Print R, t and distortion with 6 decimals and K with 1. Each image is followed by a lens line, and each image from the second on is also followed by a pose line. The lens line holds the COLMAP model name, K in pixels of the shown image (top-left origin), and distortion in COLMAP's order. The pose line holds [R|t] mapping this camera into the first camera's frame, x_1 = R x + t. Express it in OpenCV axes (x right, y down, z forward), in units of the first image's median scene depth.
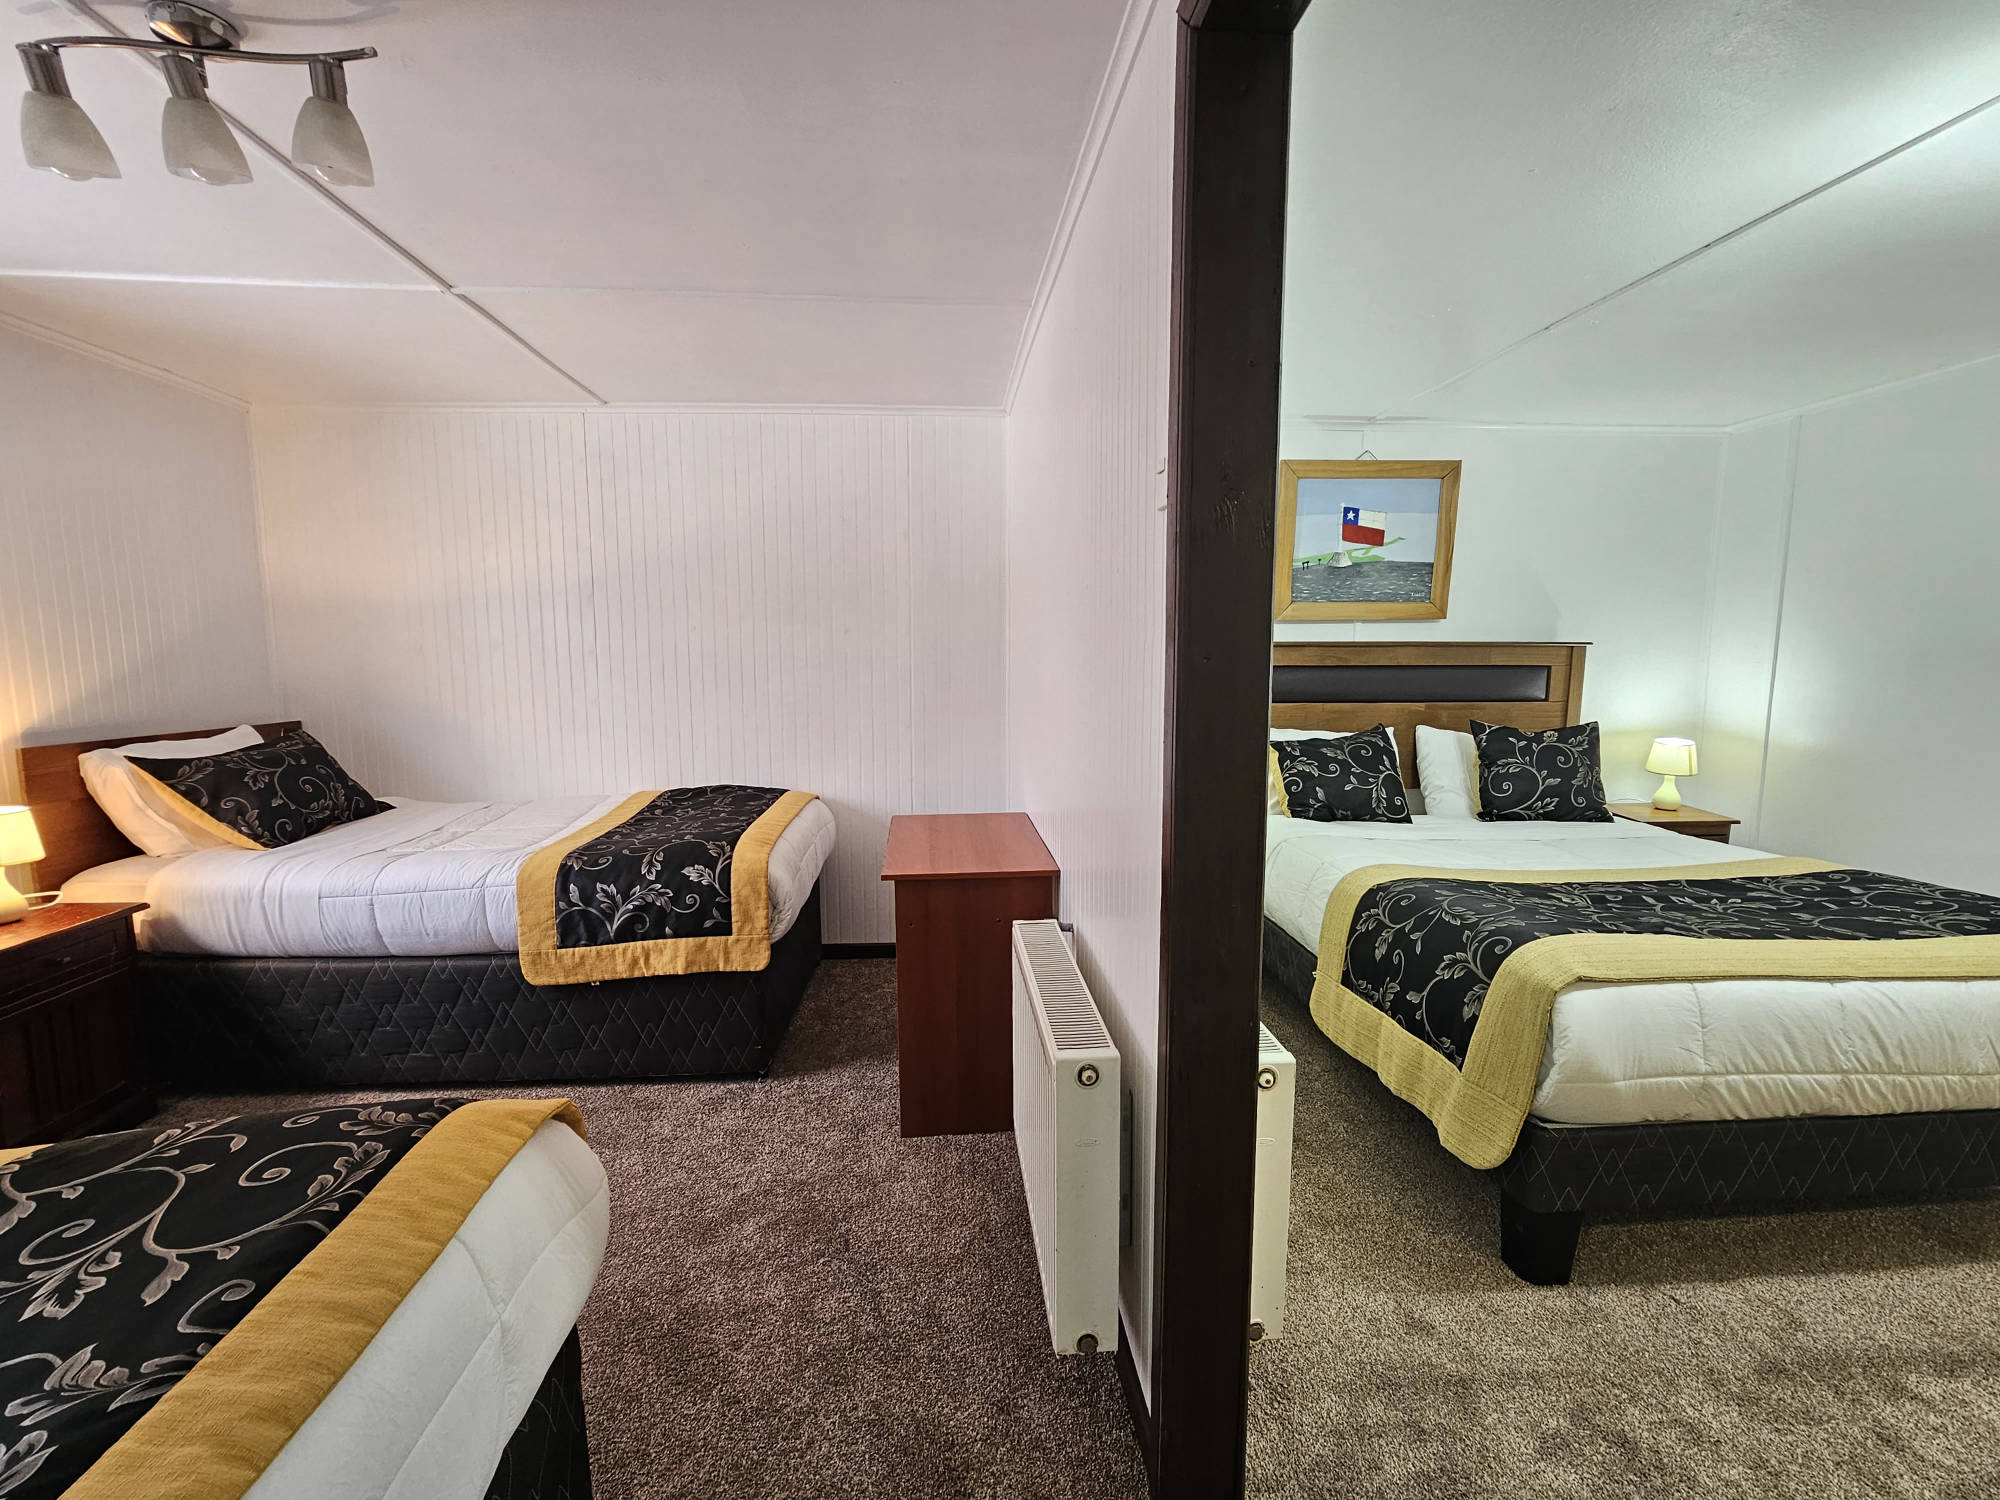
lens RADIAL K [[842.9, 0, 997.6], [0, 842.9, 756.5], [0, 0, 1]] dist [-0.001683, -0.000109]
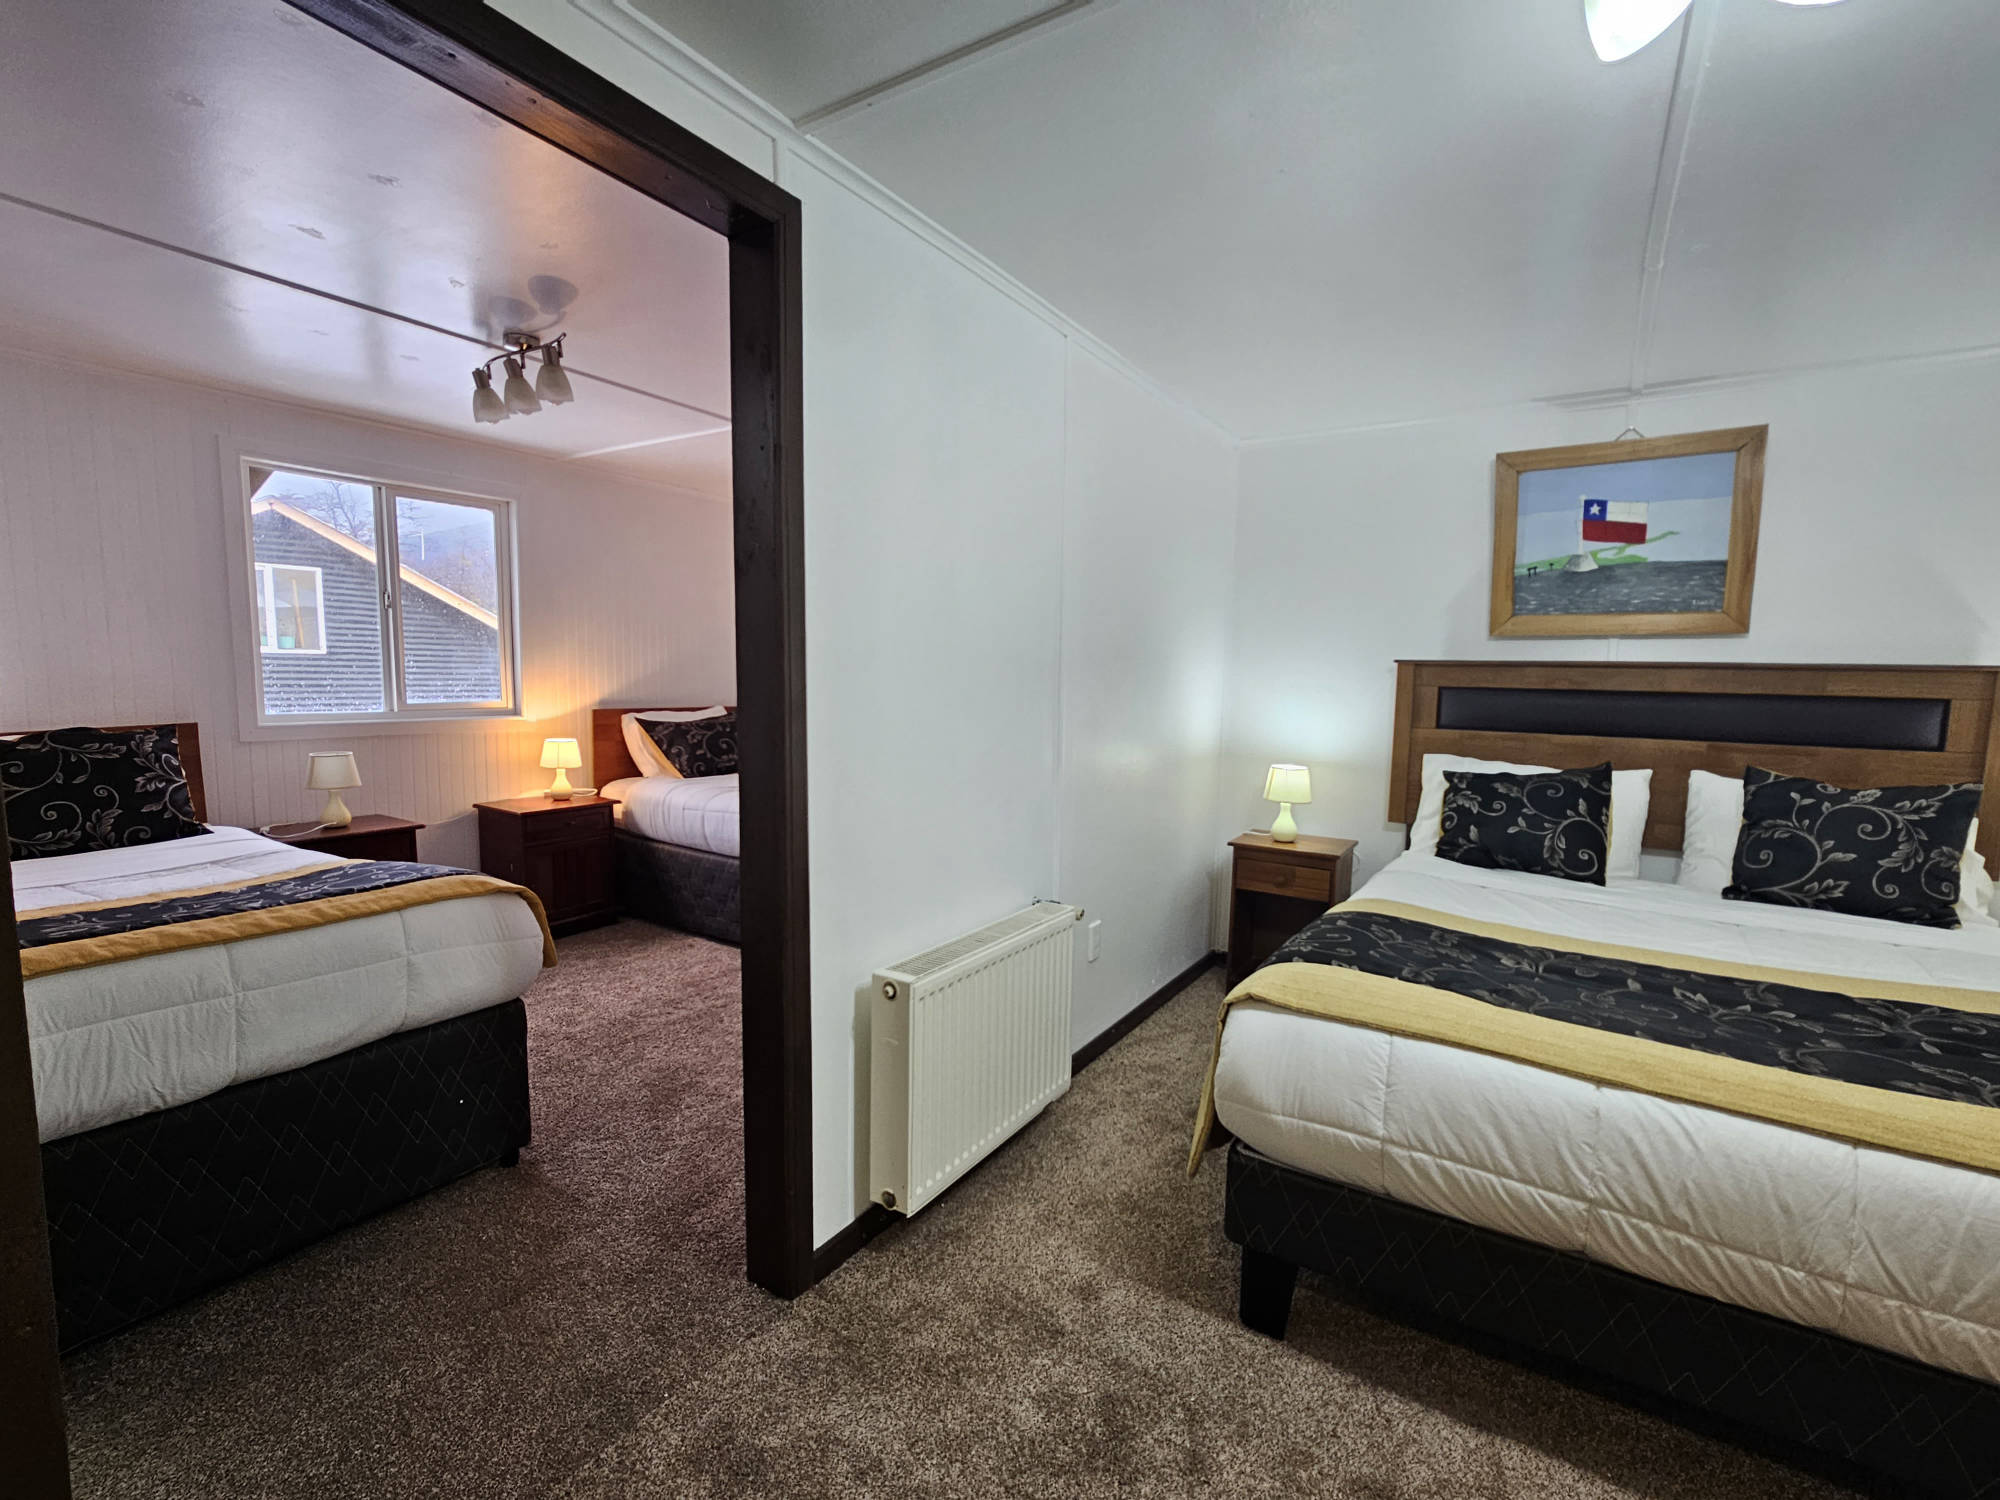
lens RADIAL K [[815.7, 0, 1000.0], [0, 815.7, 750.0], [0, 0, 1]] dist [-0.002965, 0.000083]
pose [[0.826403, 0.071273, -0.558550, 0.503315], [-0.089678, 0.995955, -0.005596, 0.008107], [0.555892, 0.054714, 0.829452, 0.030048]]
